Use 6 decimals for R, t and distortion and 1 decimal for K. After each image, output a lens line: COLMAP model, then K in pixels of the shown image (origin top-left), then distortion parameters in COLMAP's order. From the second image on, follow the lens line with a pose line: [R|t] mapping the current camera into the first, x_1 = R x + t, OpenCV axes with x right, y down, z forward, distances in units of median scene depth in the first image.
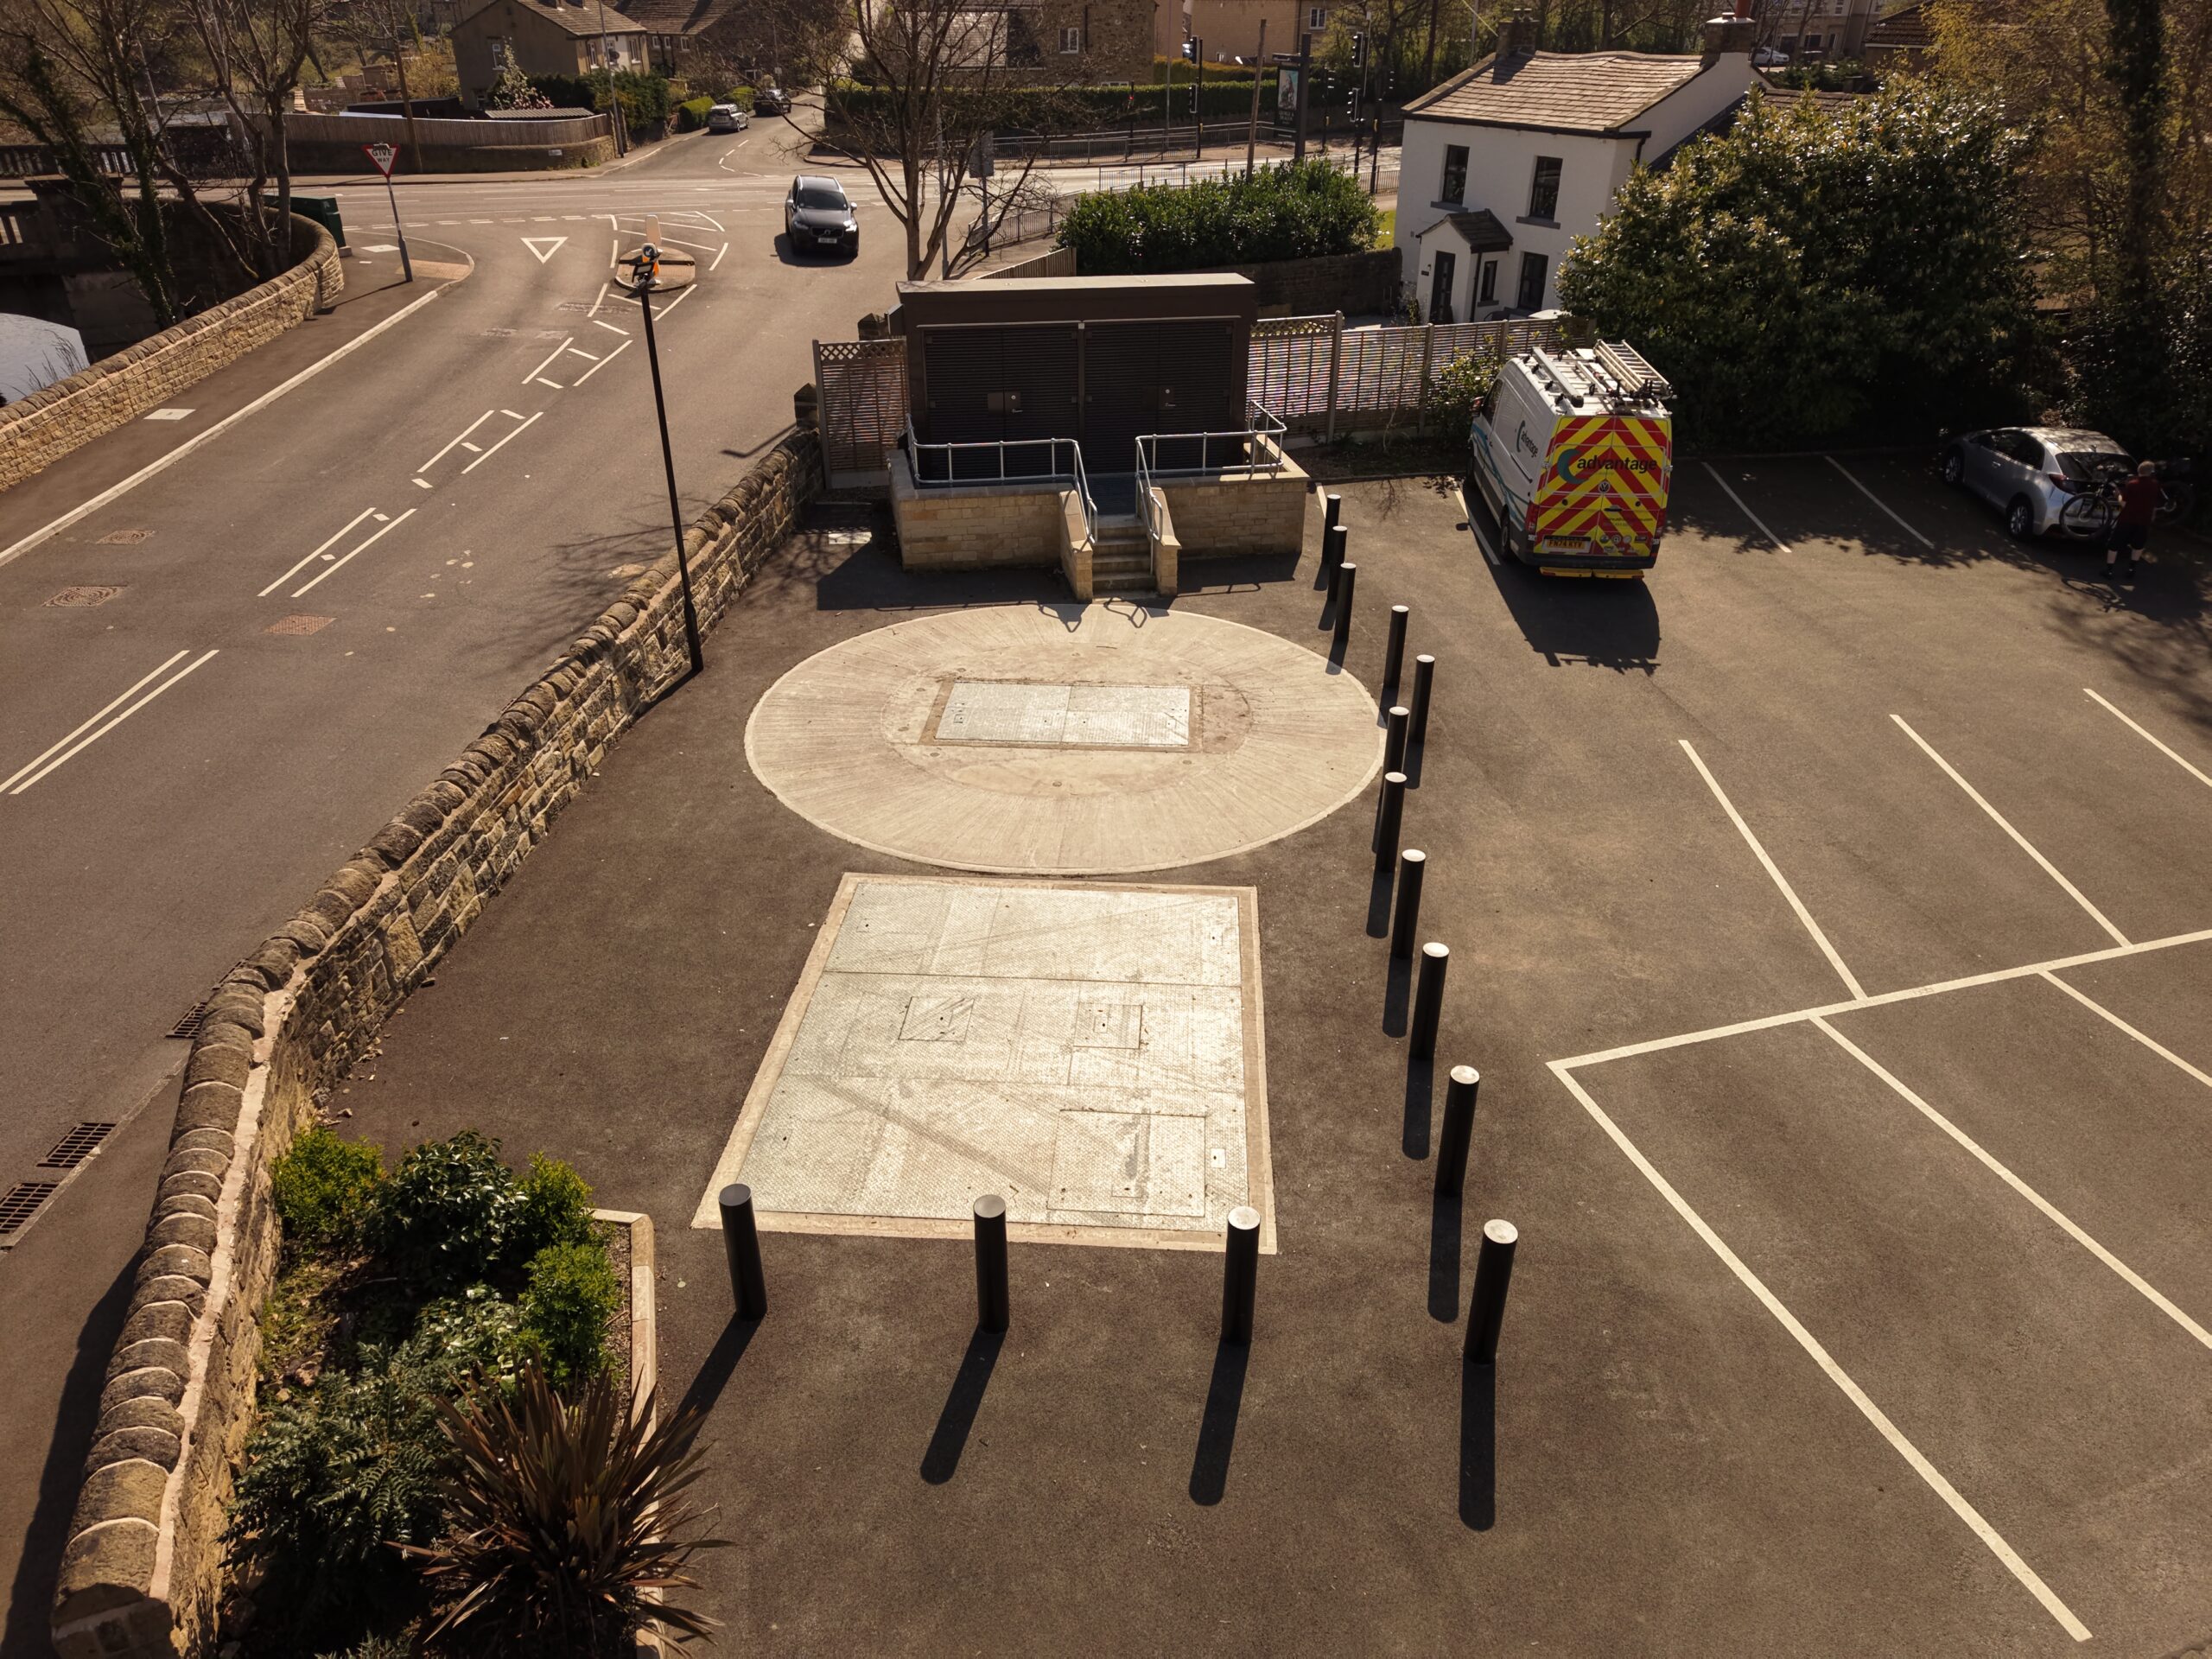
lens RADIAL K [[1478.2, 0, 1106.7], [0, 1478.2, 822.7], [0, 0, 1]] dist [0.032652, -0.031485]
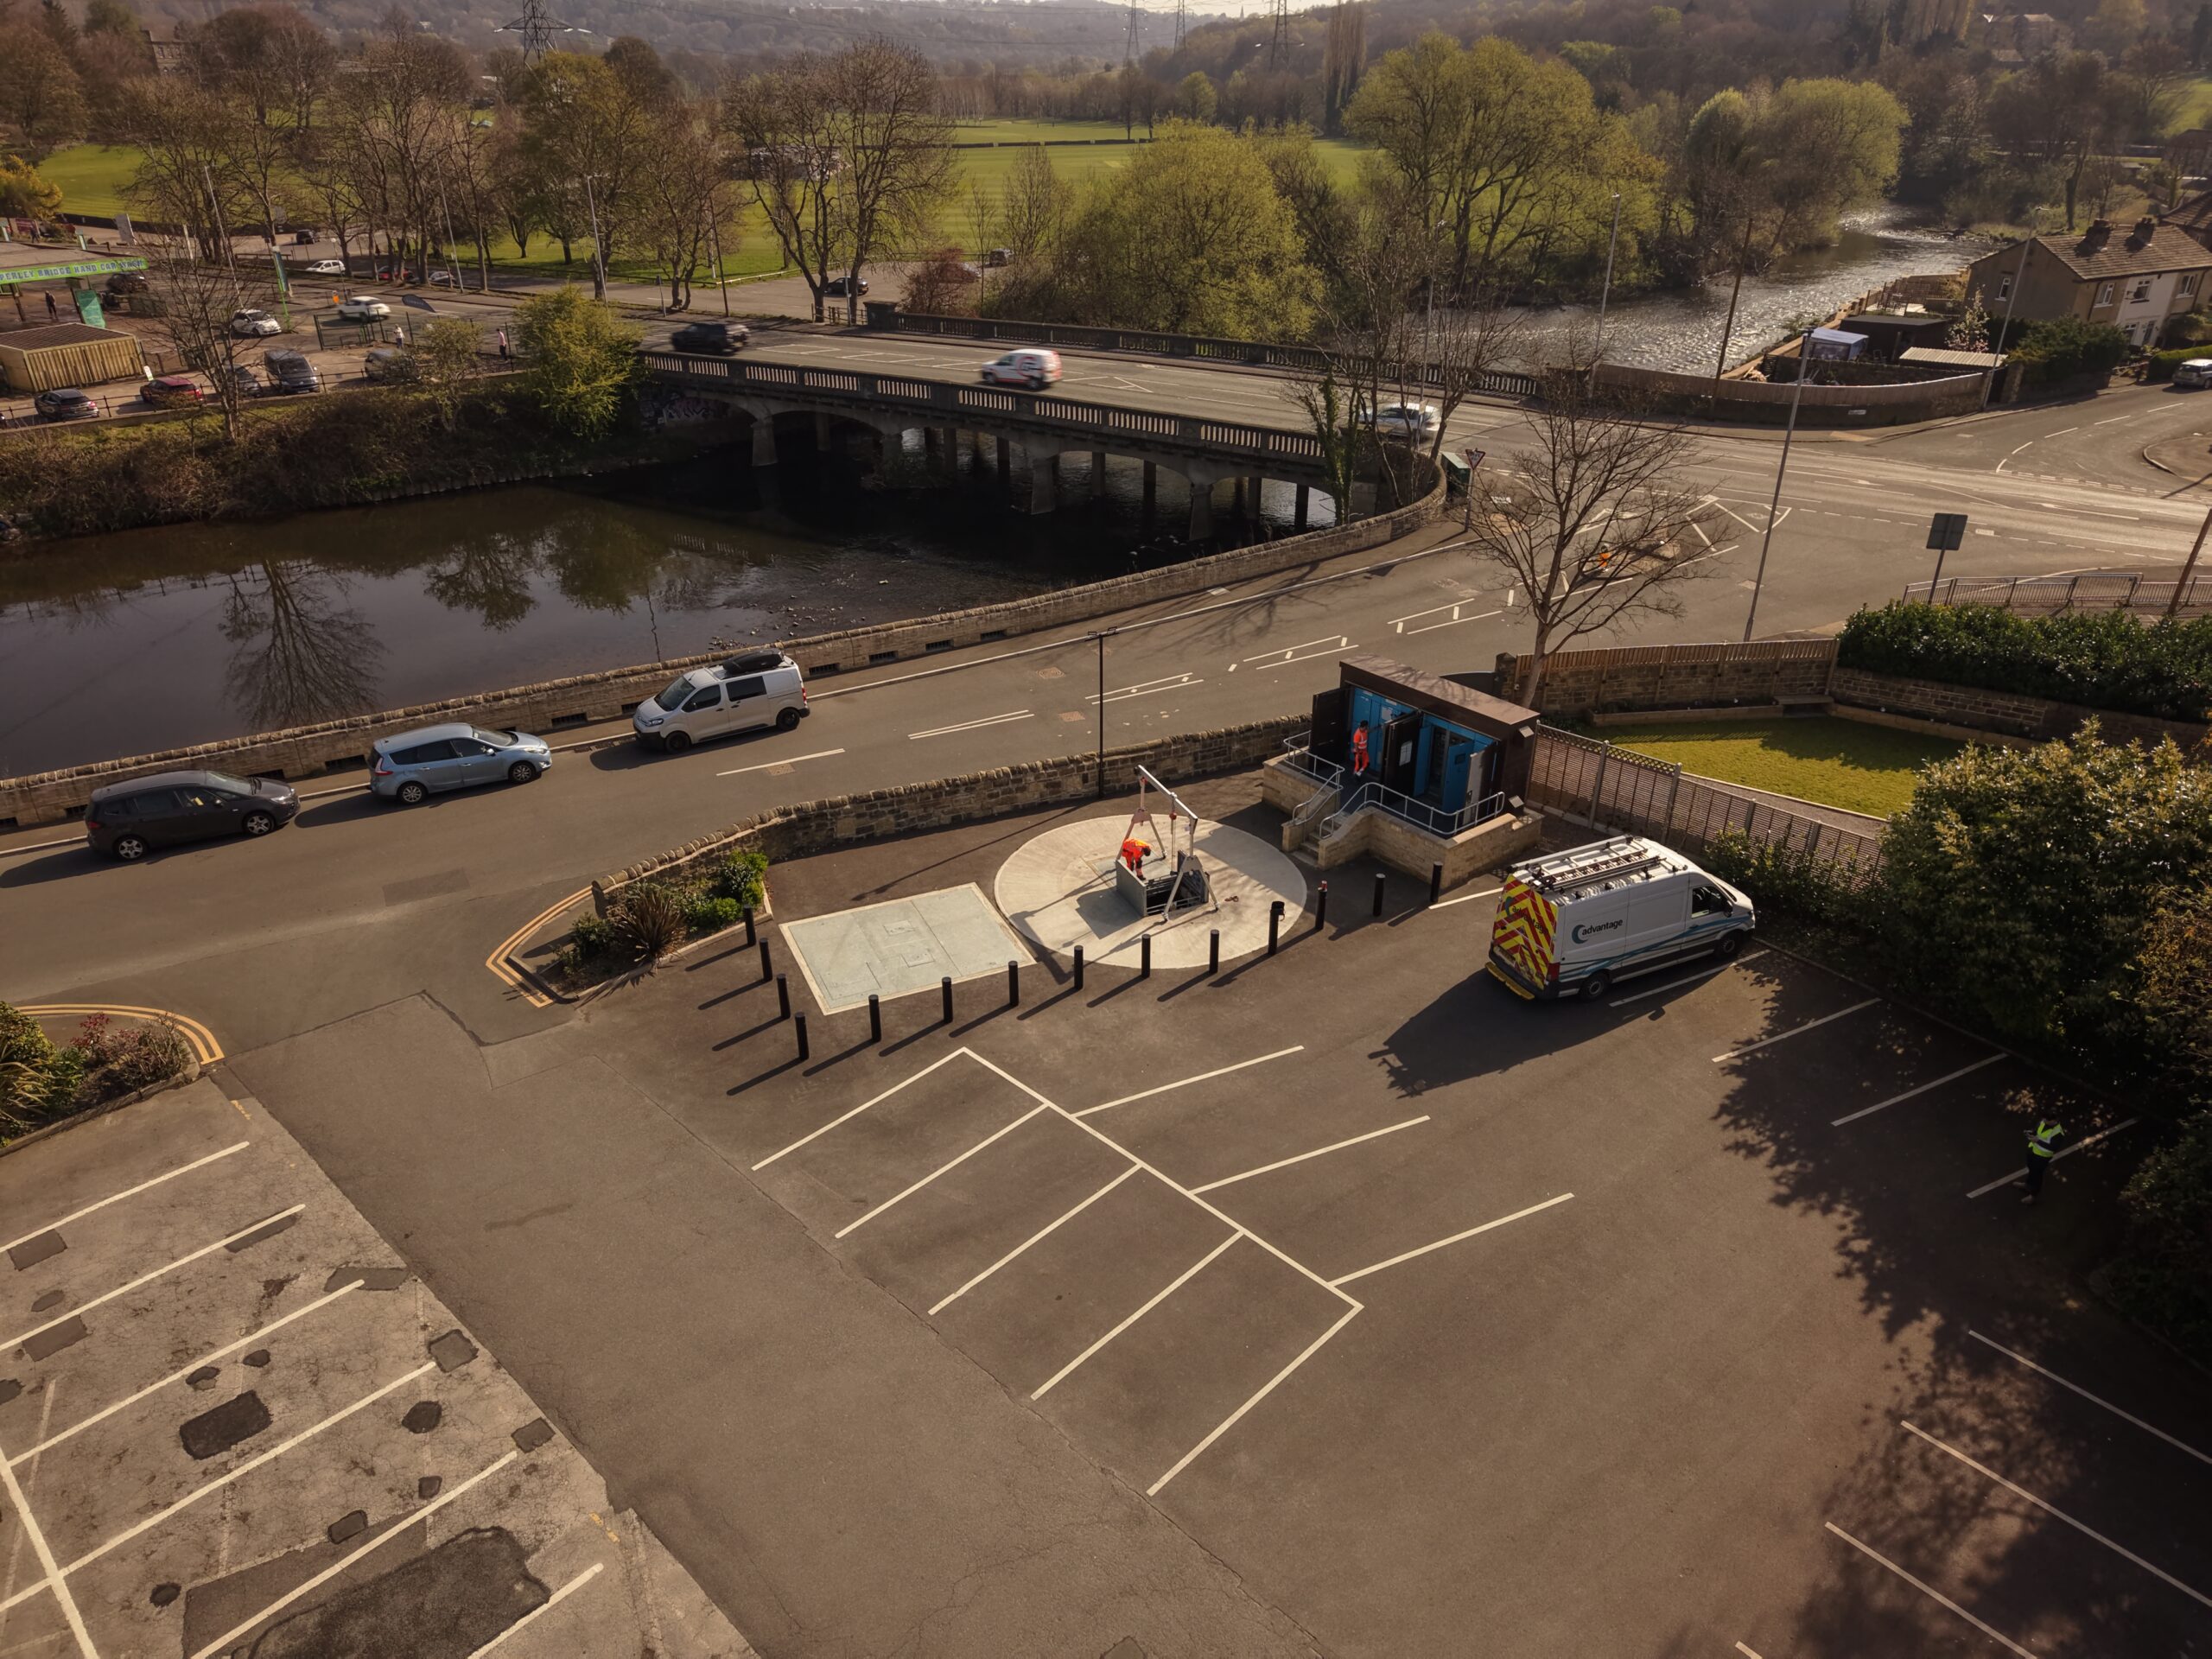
lens RADIAL K [[1478.2, 0, 1106.0], [0, 1478.2, 831.6], [0, 0, 1]] dist [0.032652, -0.031485]
pose [[0.471886, 0.401781, -0.784790, 1.269476], [-0.425147, 0.883497, 0.196679, -0.430818], [0.772382, 0.240842, 0.587726, -0.212386]]
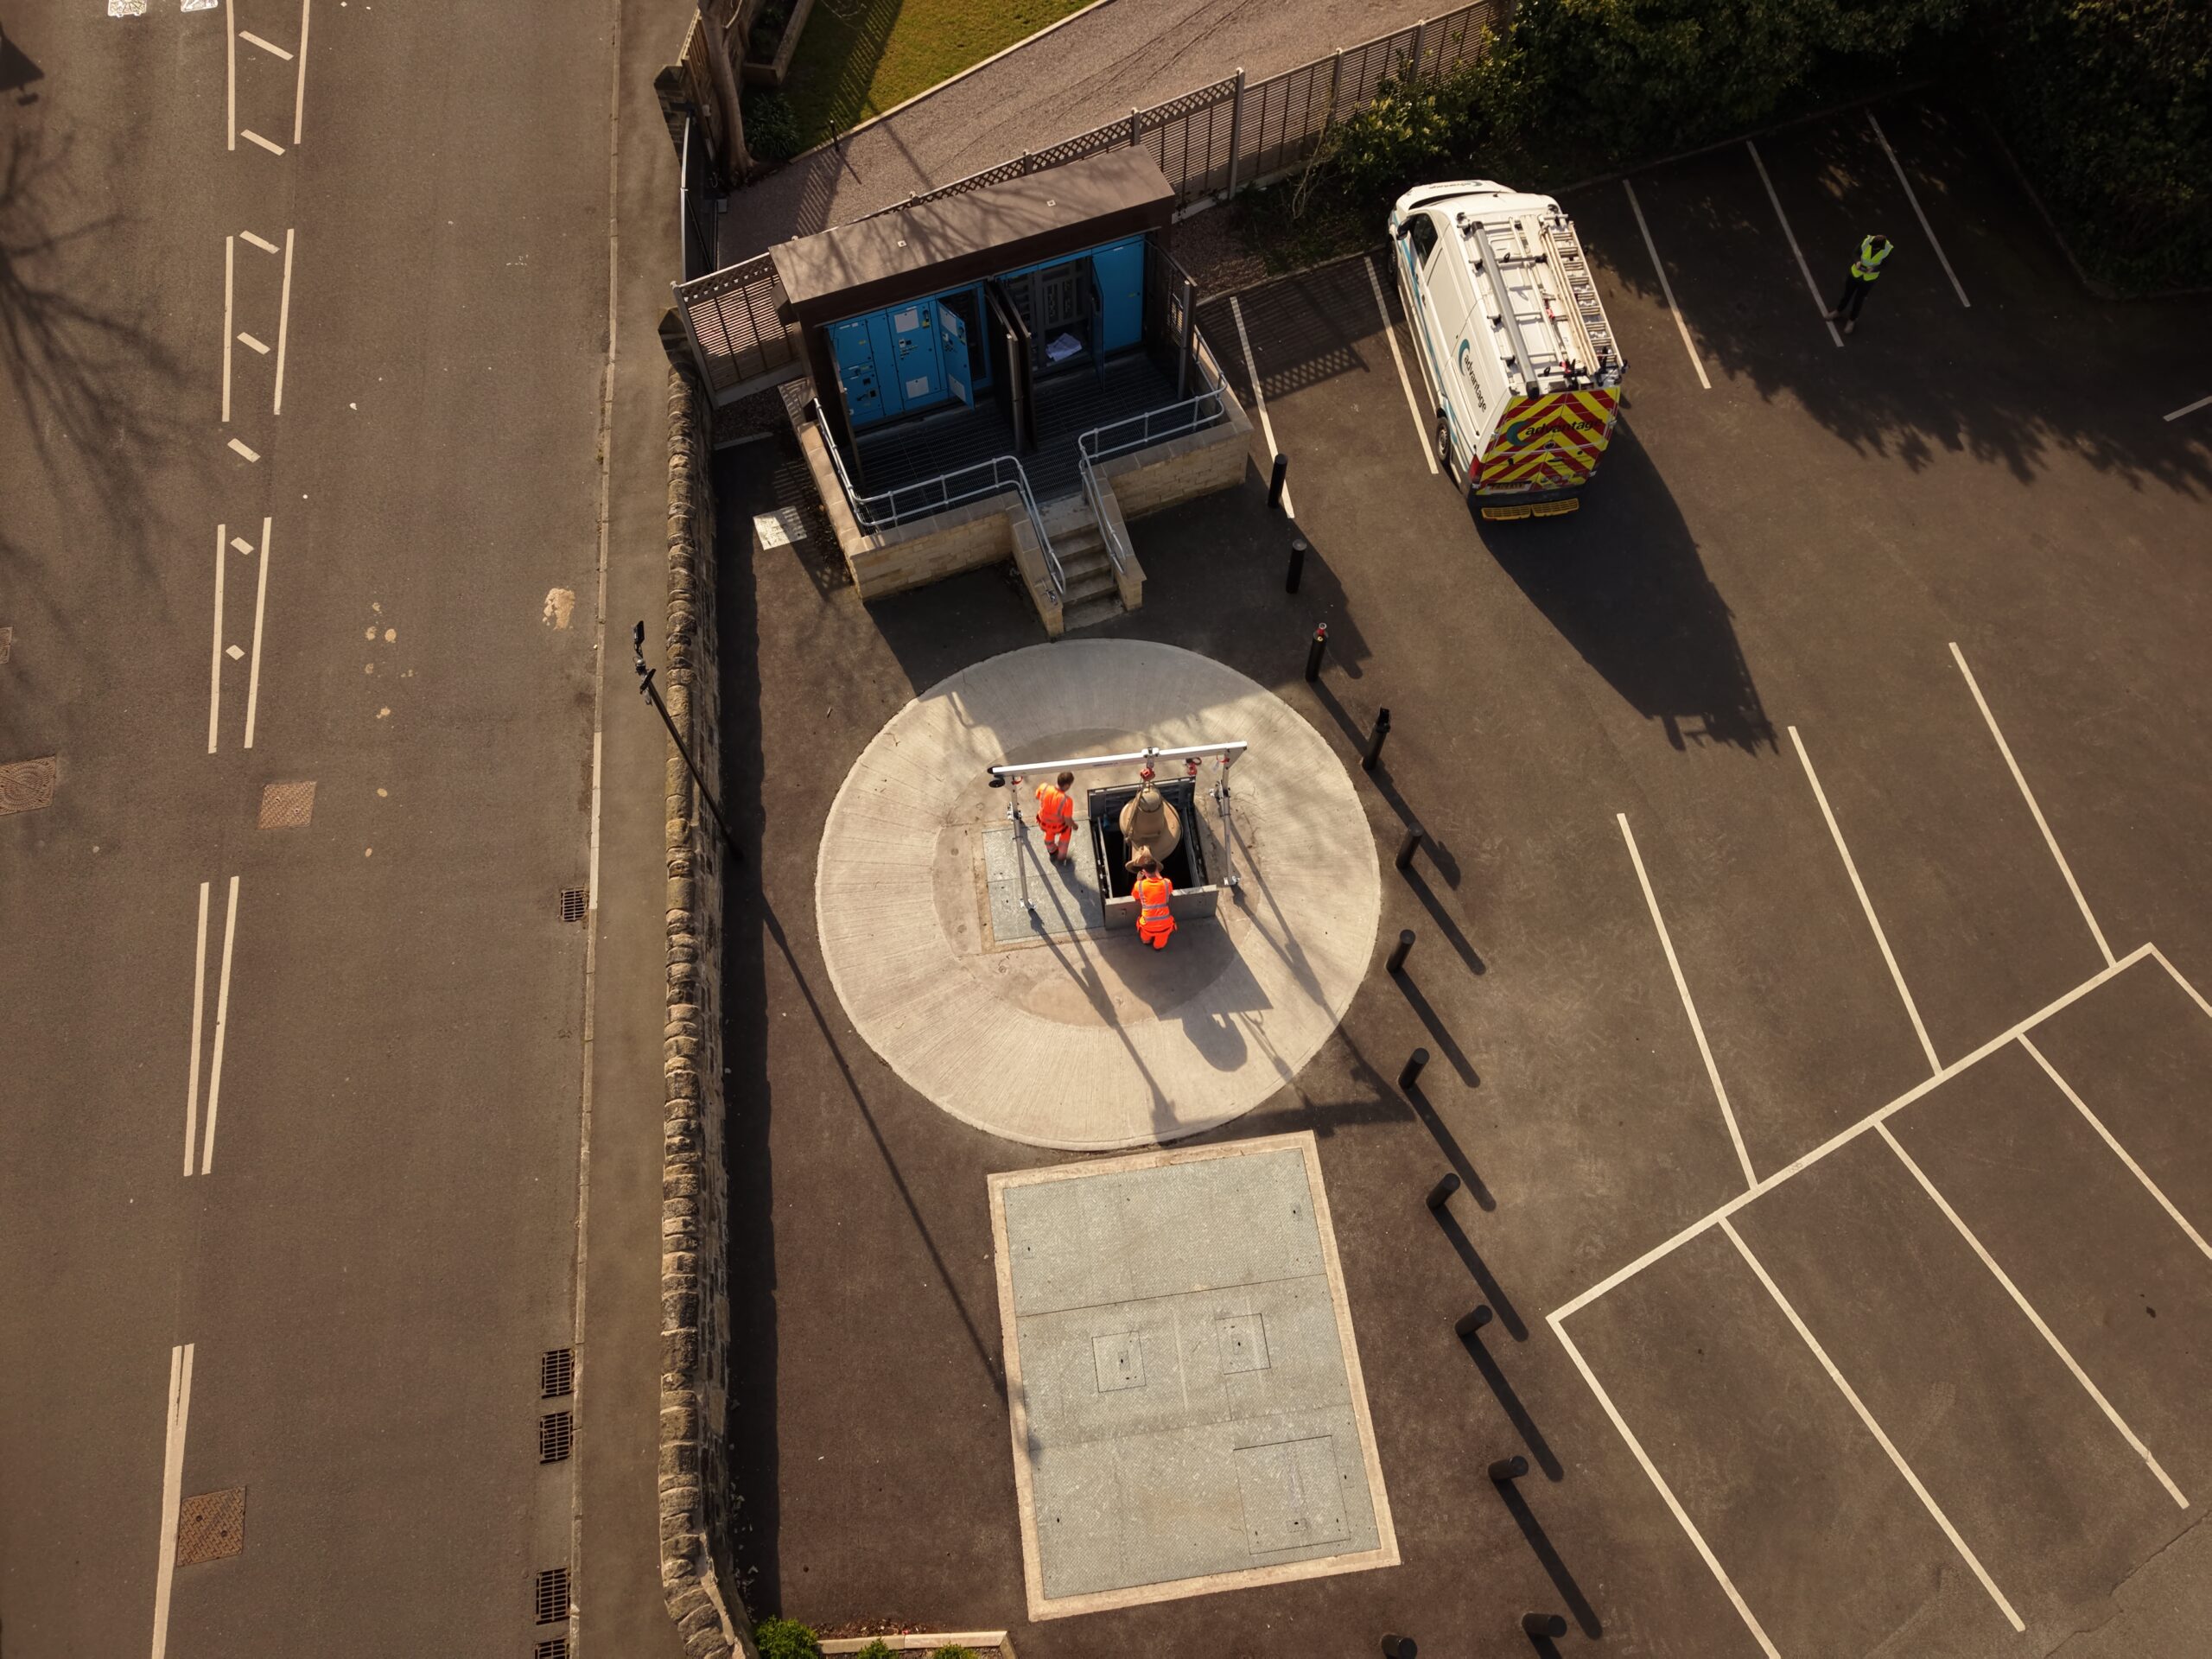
lens RADIAL K [[1478.2, 0, 1107.0], [0, 1478.2, 826.8], [0, 0, 1]] dist [0.032652, -0.031485]
pose [[0.980544, -0.178651, 0.081341, -0.088011], [0.102103, 0.818087, 0.565959, -0.620831], [-0.167653, -0.546642, 0.820411, 0.084195]]
